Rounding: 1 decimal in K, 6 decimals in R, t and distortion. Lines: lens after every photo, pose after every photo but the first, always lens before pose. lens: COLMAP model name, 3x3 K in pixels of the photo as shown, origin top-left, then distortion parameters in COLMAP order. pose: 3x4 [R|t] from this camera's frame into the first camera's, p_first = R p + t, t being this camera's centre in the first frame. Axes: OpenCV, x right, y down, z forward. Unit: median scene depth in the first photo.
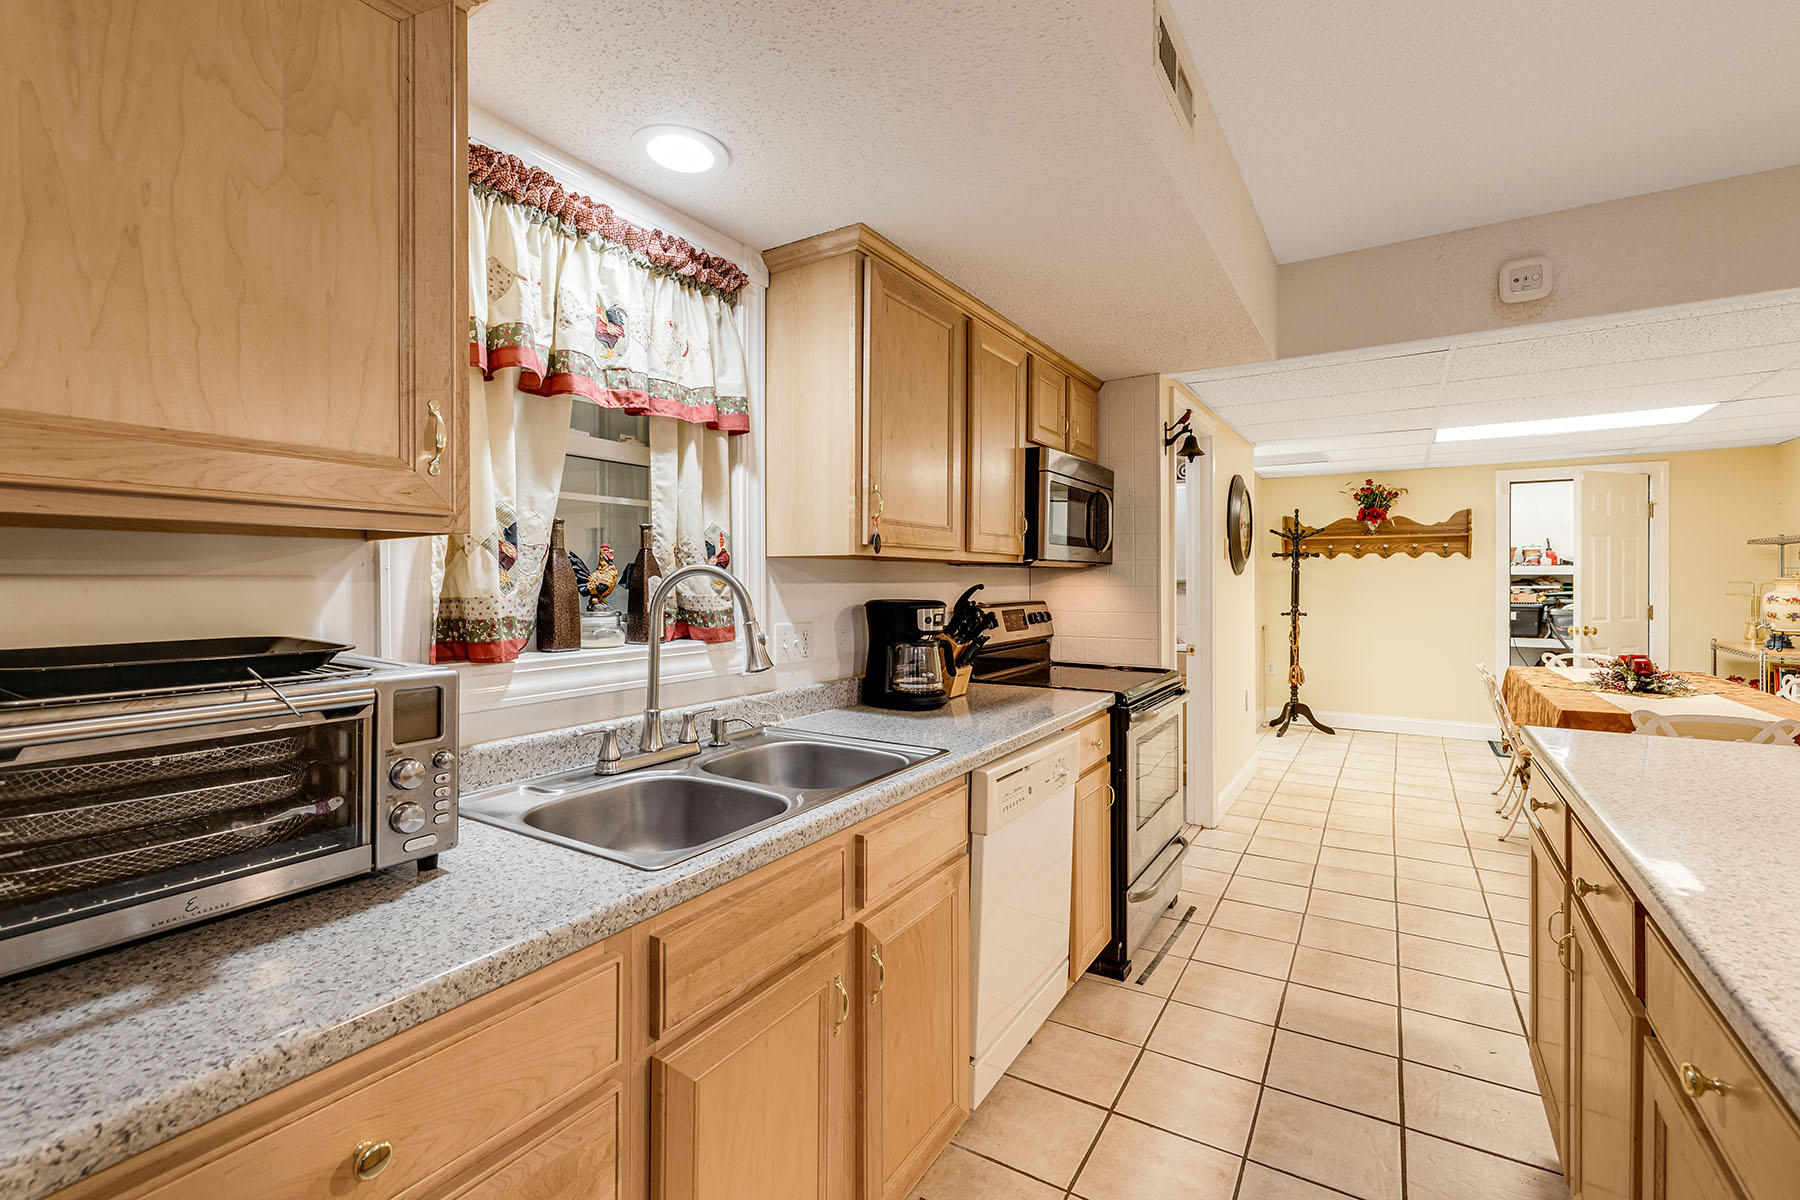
lens RADIAL K [[780.4, 0, 894.3], [0, 780.4, 585.8], [0, 0, 1]] dist [0.004553, -0.000472]
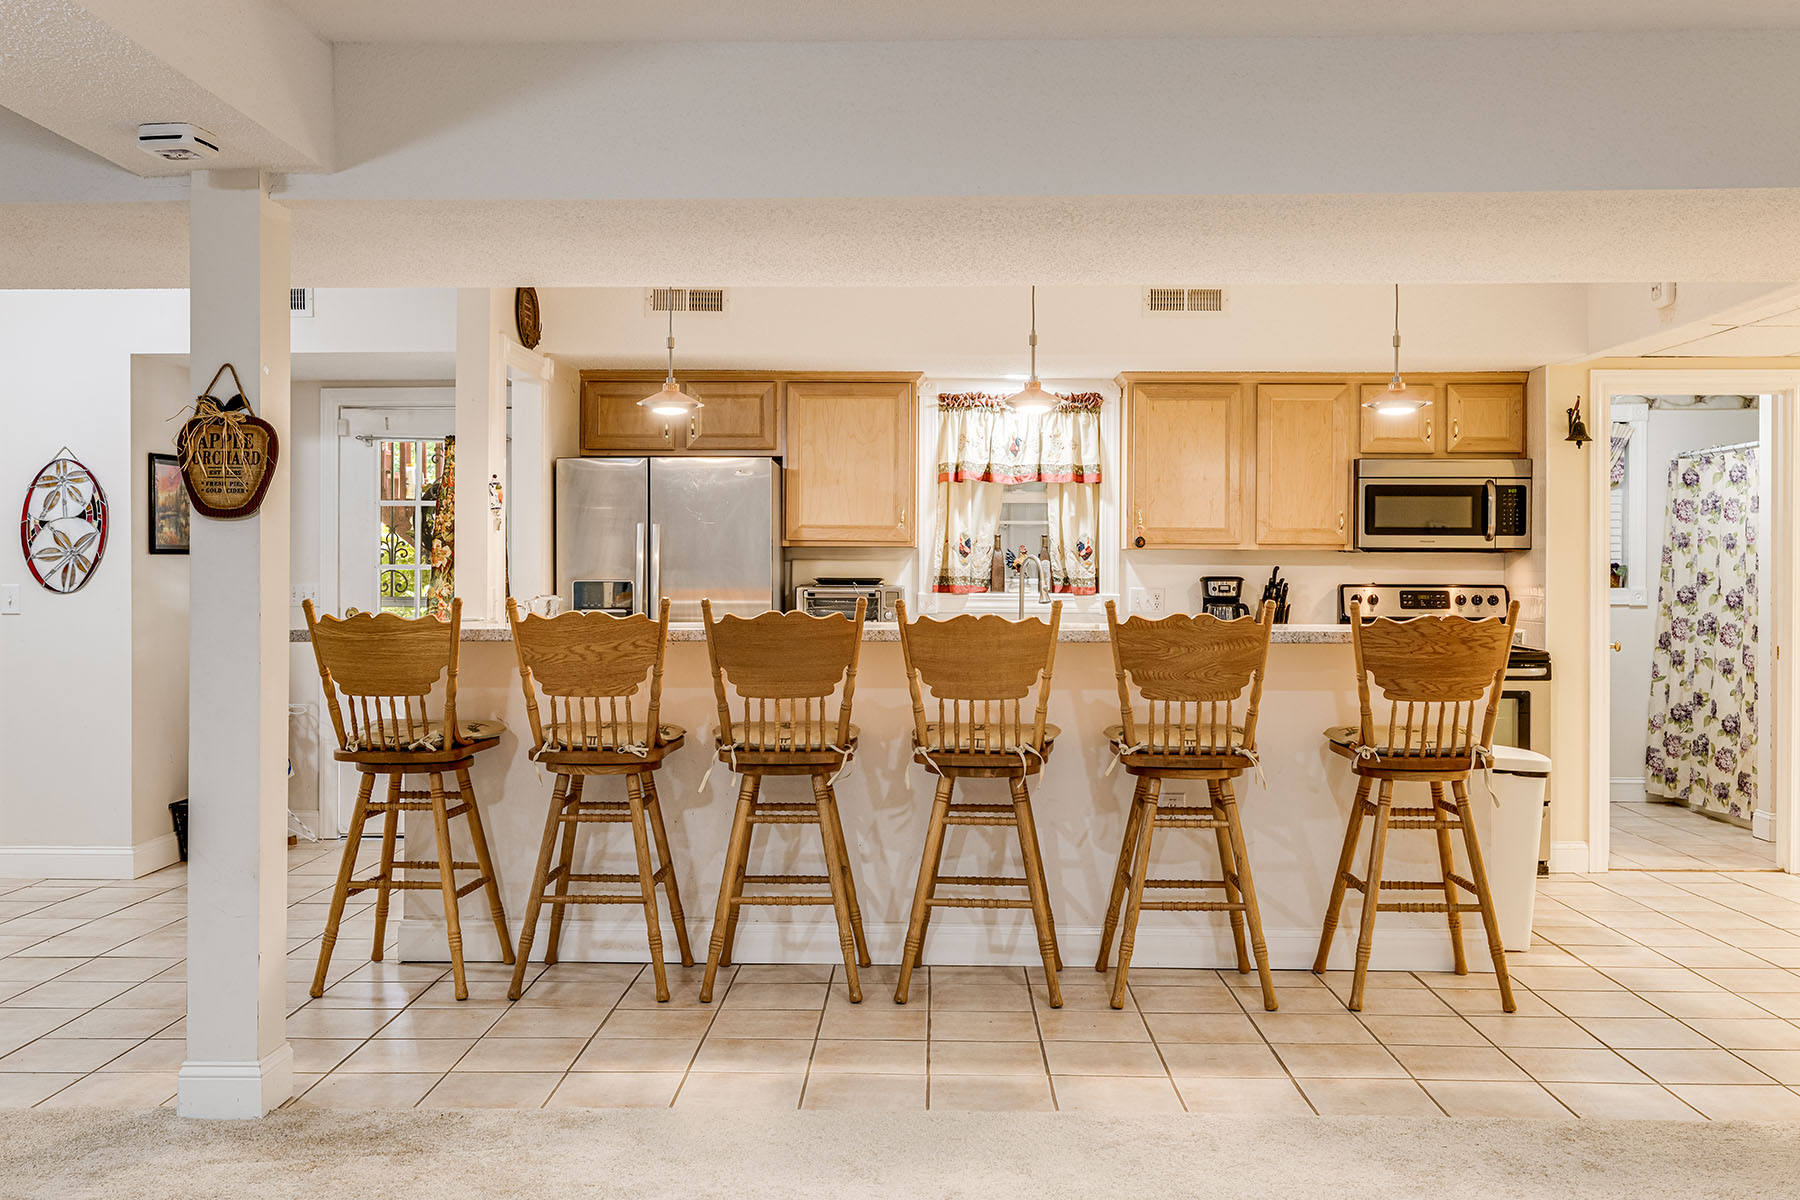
lens RADIAL K [[1690.8, 0, 890.5], [0, 1690.8, 564.5], [0, 0, 1]] dist [0.010583, 0.000000]
pose [[0.517888, 0.002772, -0.855444, 2.155985], [-0.012616, 0.999911, -0.004398, 0.015531], [0.855356, 0.013070, 0.517876, -1.077881]]
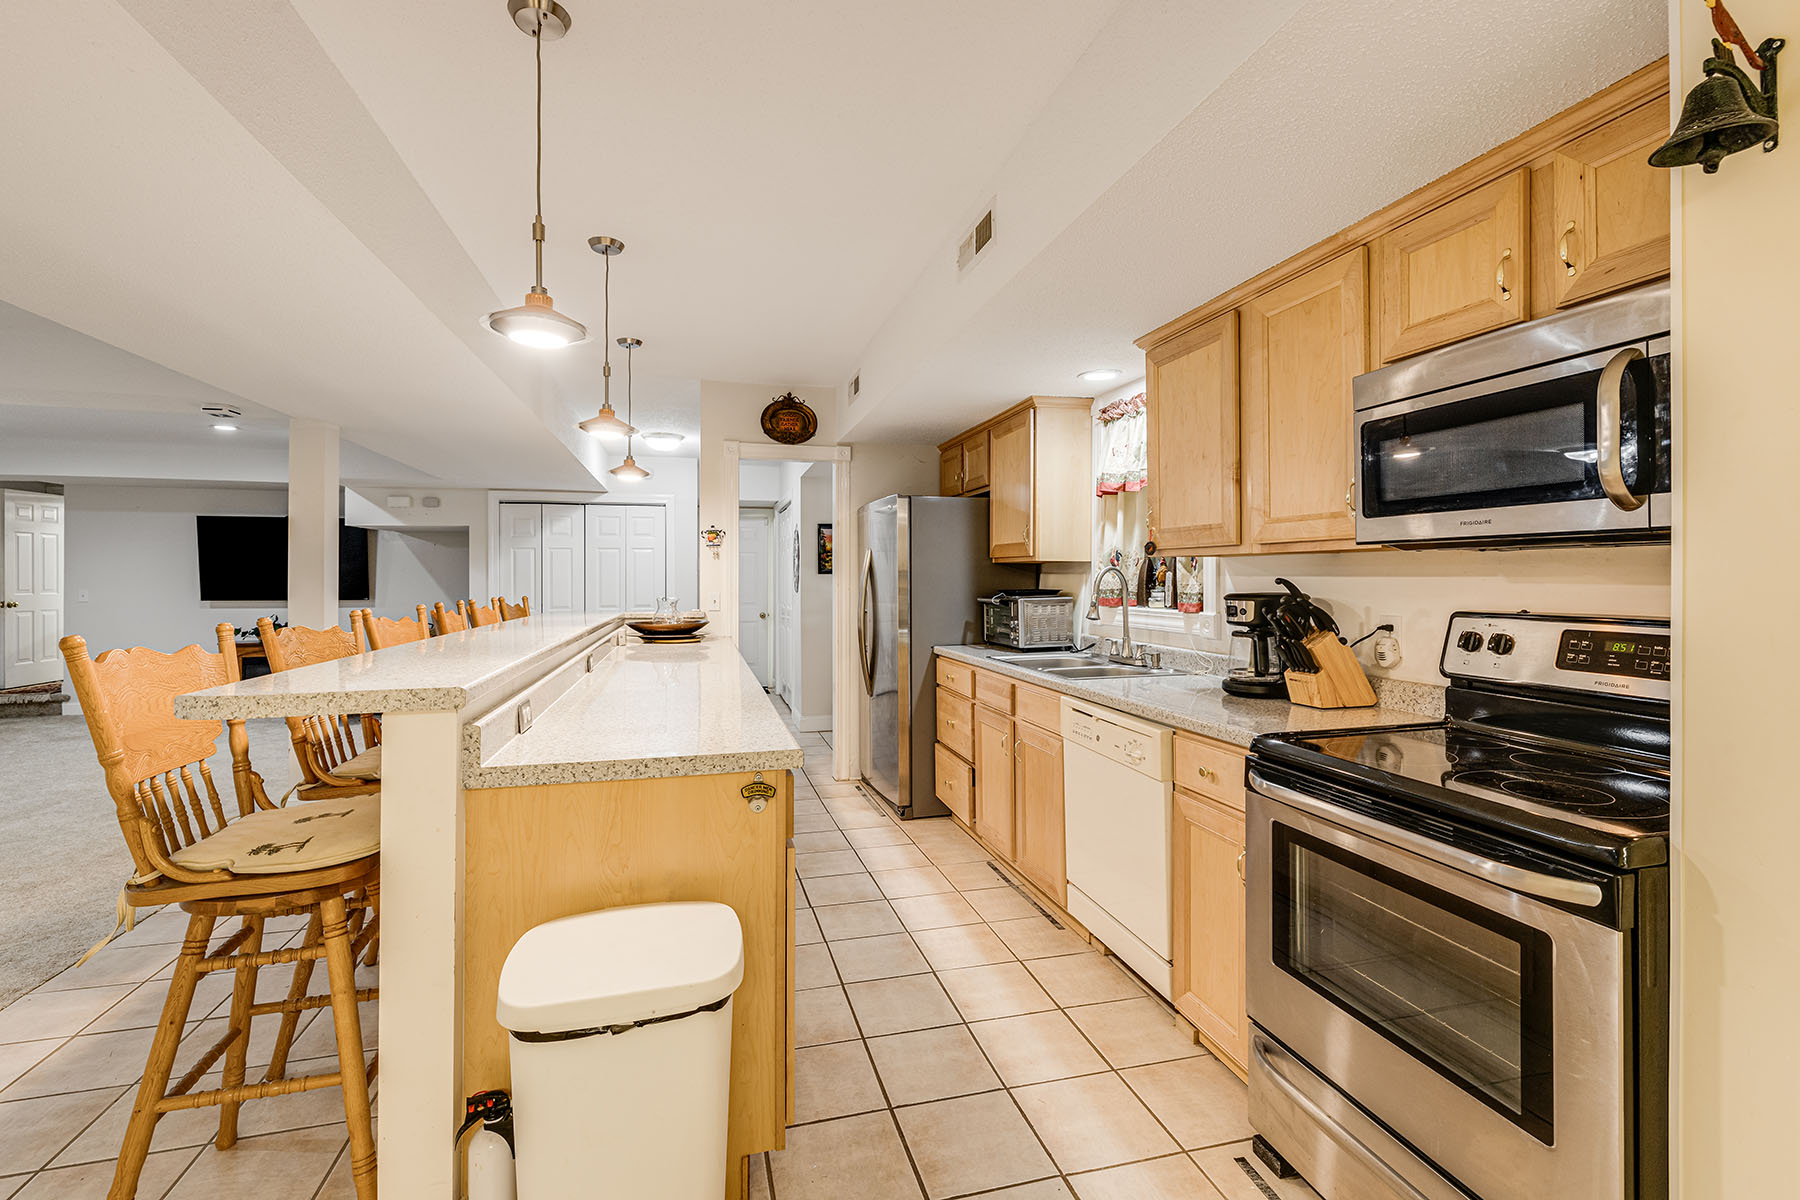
lens RADIAL K [[780.4, 0, 902.8], [0, 780.4, 584.4], [0, 0, 1]] dist [0.004553, -0.000472]
pose [[-0.668180, 0.005342, -0.743980, 0.963157], [-0.007234, 0.999880, 0.013676, -0.003593], [0.743964, 0.014520, -0.668062, 1.162451]]
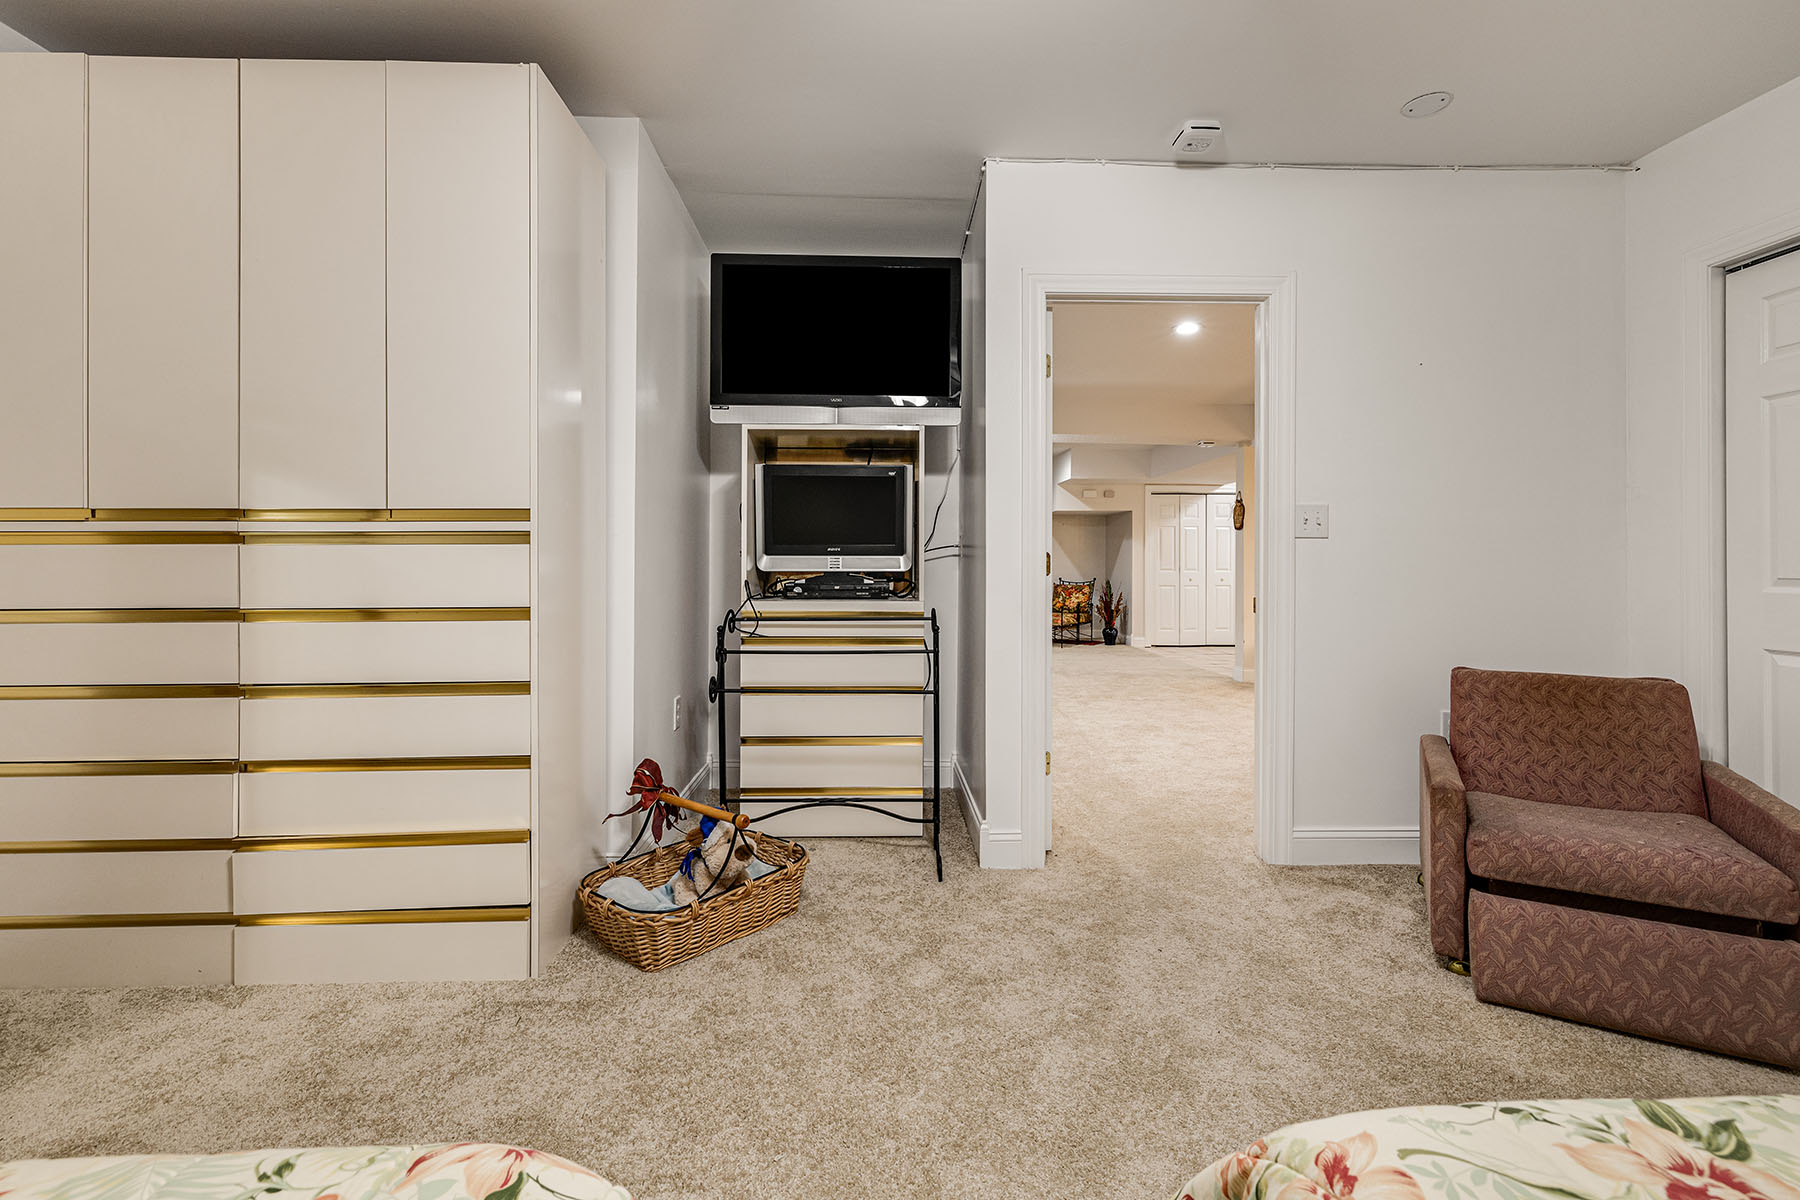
lens RADIAL K [[780.4, 0, 900.0], [0, 780.4, 571.1], [0, 0, 1]] dist [0.004553, -0.000472]
pose [[-0.822575, 0.006108, -0.568624, 3.077365], [-0.006269, 0.999784, 0.019809, 0.070652], [0.568622, 0.019860, -0.822359, 0.727362]]
